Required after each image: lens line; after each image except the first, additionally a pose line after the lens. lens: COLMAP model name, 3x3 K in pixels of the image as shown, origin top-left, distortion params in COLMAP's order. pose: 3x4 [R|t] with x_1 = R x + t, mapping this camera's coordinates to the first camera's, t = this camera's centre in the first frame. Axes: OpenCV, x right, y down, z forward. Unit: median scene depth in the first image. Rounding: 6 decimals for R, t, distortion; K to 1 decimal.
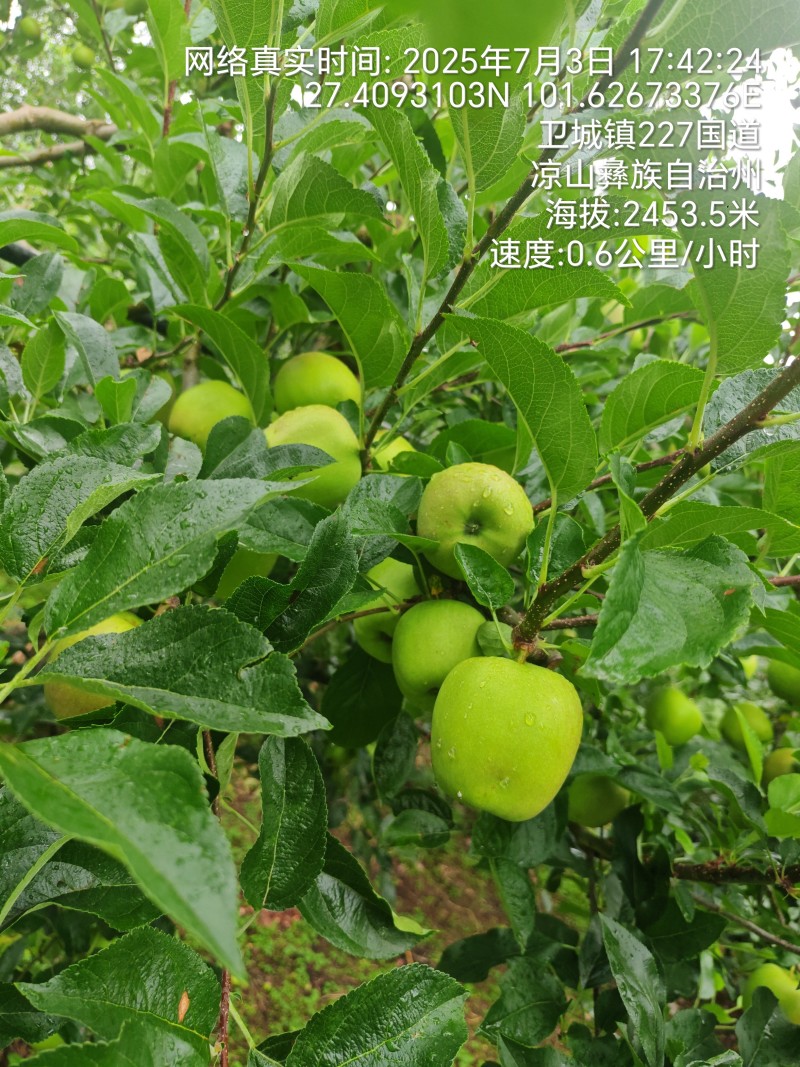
lens RADIAL K [[838.4, 0, 397.2], [0, 838.4, 522.0], [0, 0, 1]] dist [-0.023196, -0.004052]
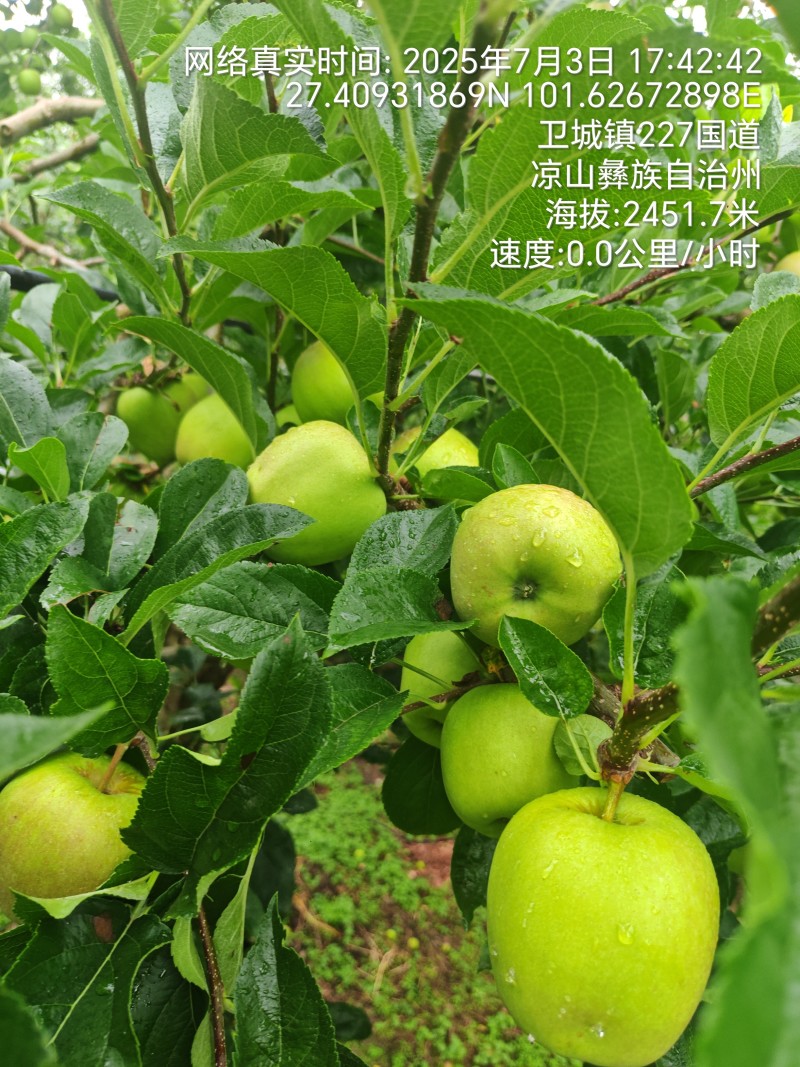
lens RADIAL K [[780.2, 0, 416.9], [0, 780.2, 509.6], [0, 0, 1]] dist [-0.043731, 0.039718]
pose [[0.975564, -0.126300, -0.179787, 0.127149], [0.142108, 0.986781, 0.077895, -0.119863], [0.167573, -0.101541, 0.980617, 0.376867]]
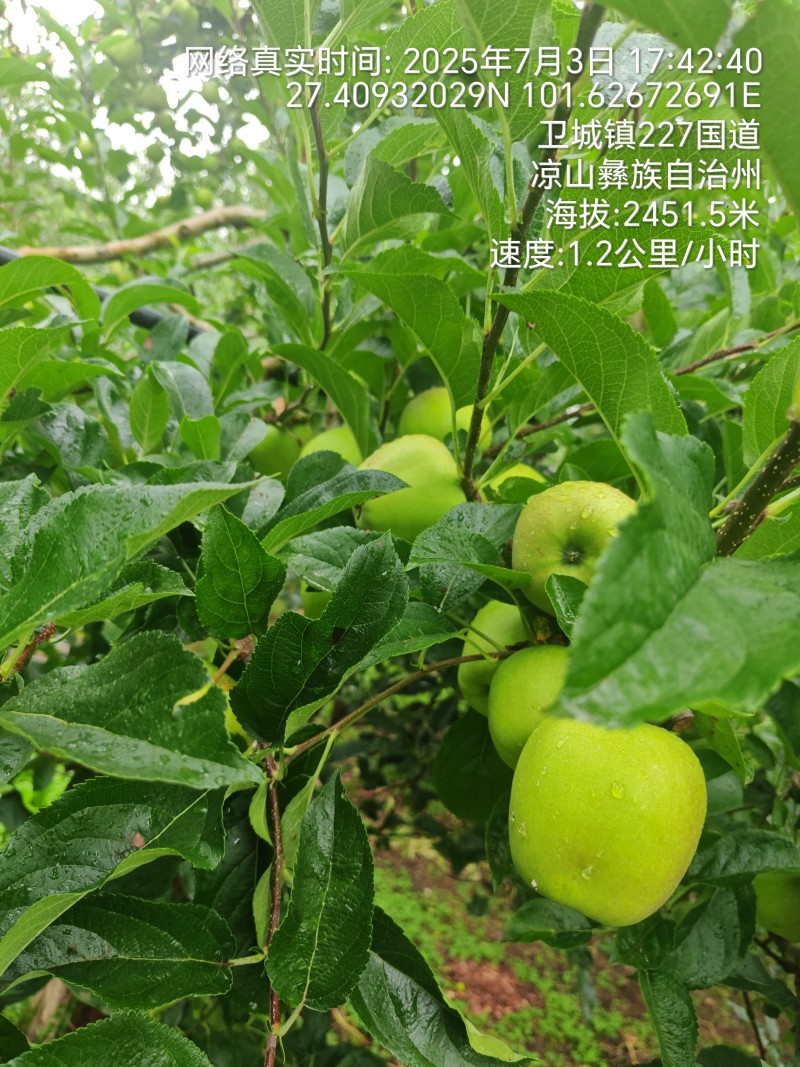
lens RADIAL K [[816.5, 0, 400.0], [0, 816.5, 533.5], [0, 0, 1]] dist [-0.024726, 0.011342]
pose [[0.954443, -0.046902, -0.294684, 0.168240], [0.022936, 0.996179, -0.084265, 0.049535], [0.297510, 0.073667, 0.951872, 0.177837]]
